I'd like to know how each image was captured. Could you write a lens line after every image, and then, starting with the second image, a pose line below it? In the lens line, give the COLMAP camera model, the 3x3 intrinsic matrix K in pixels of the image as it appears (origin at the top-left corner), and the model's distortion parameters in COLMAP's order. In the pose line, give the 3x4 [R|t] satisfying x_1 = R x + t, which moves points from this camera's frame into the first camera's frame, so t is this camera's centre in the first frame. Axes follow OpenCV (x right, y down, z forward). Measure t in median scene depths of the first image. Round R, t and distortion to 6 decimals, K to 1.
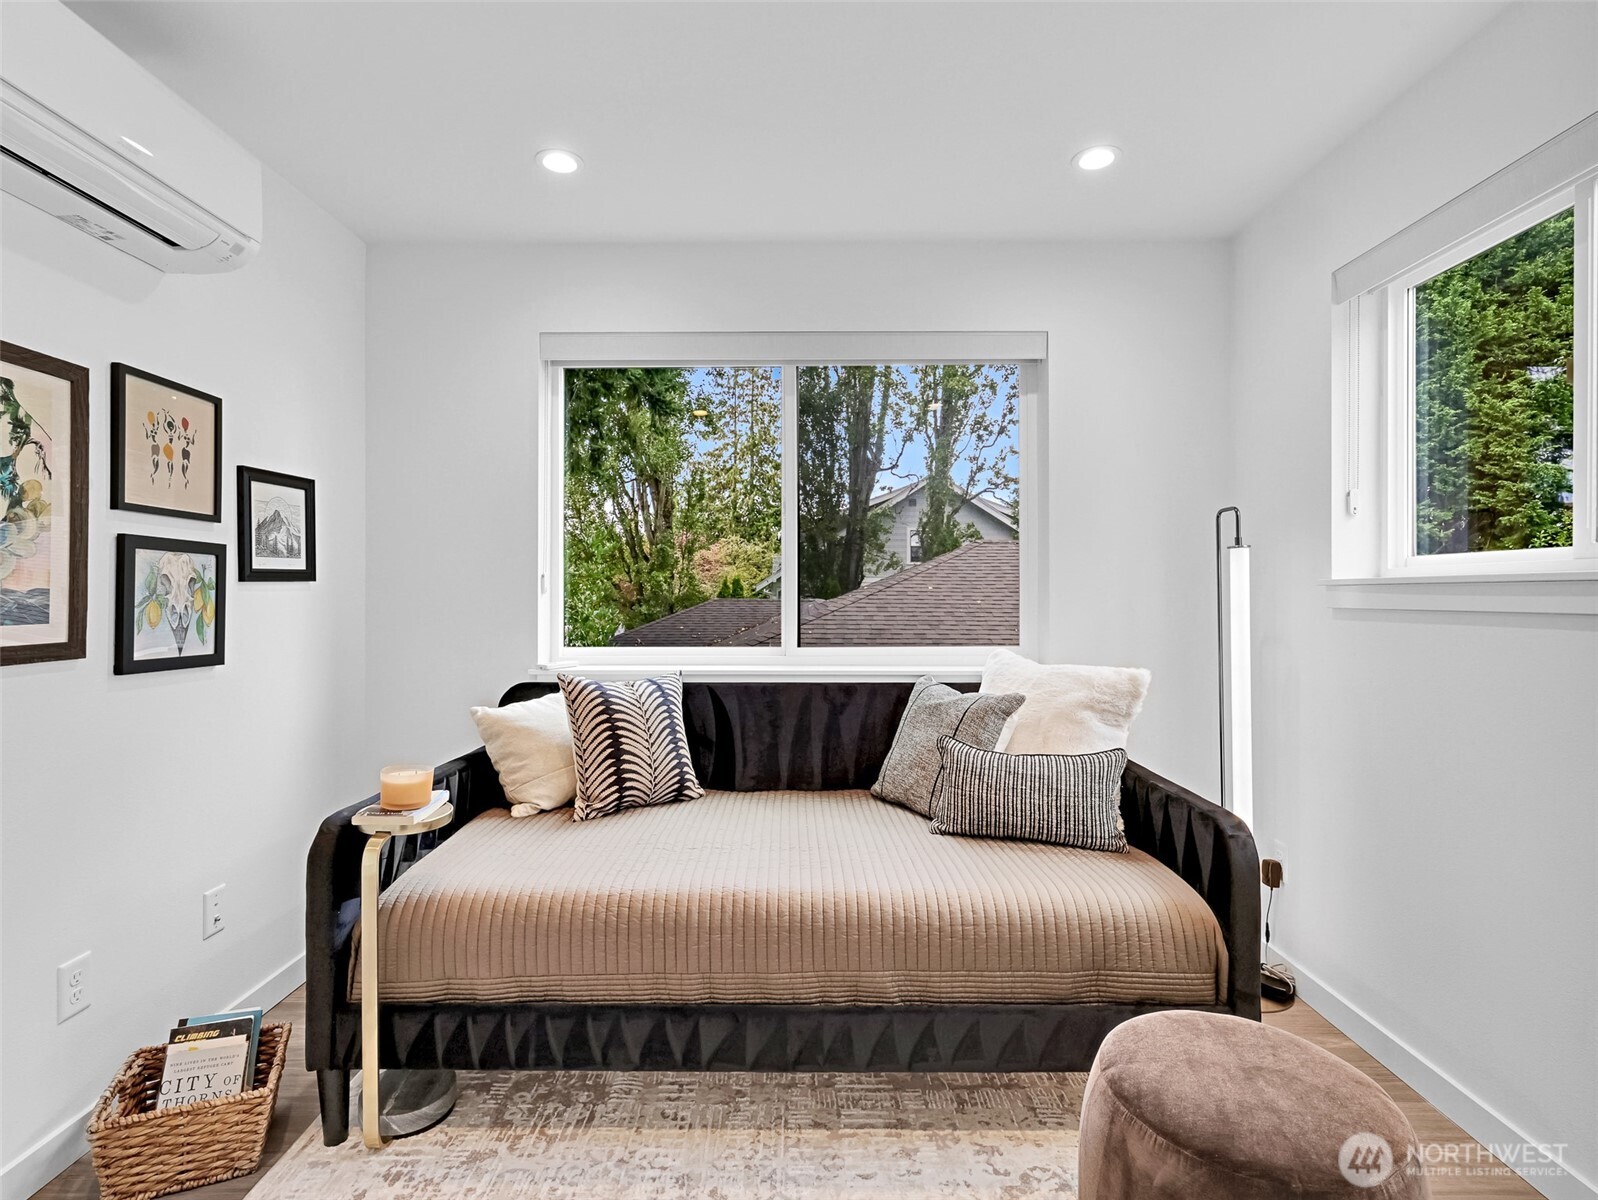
lens RADIAL K [[814.0, 0, 803.2], [0, 814.0, 619.8], [0, 0, 1]] dist [0.015025, -0.000129]
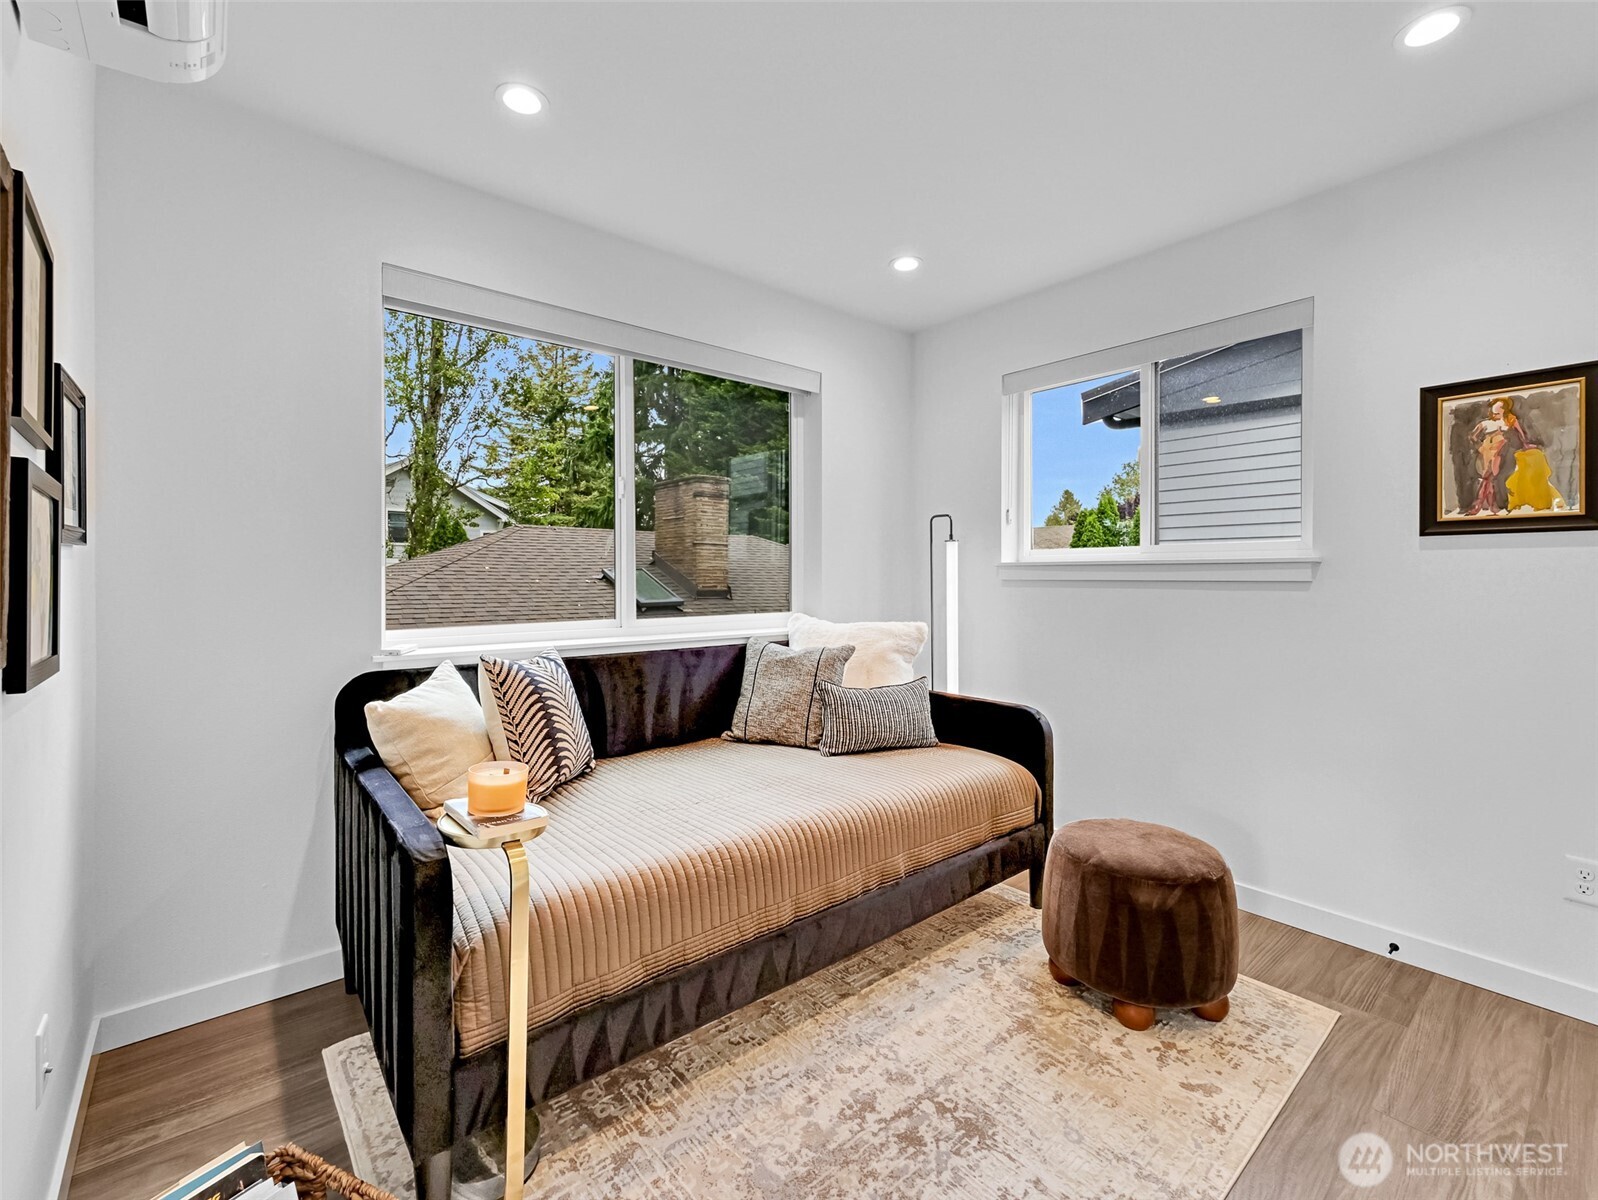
lens RADIAL K [[702.6, 0, 803.4], [0, 702.6, 603.1], [0, 0, 1]] dist [0.020166, 0.000421]
pose [[0.762940, -0.024338, 0.646011, -0.624518], [0.019348, 0.999703, 0.014813, 0.003807], [-0.646180, 0.001197, 0.763184, 0.194070]]
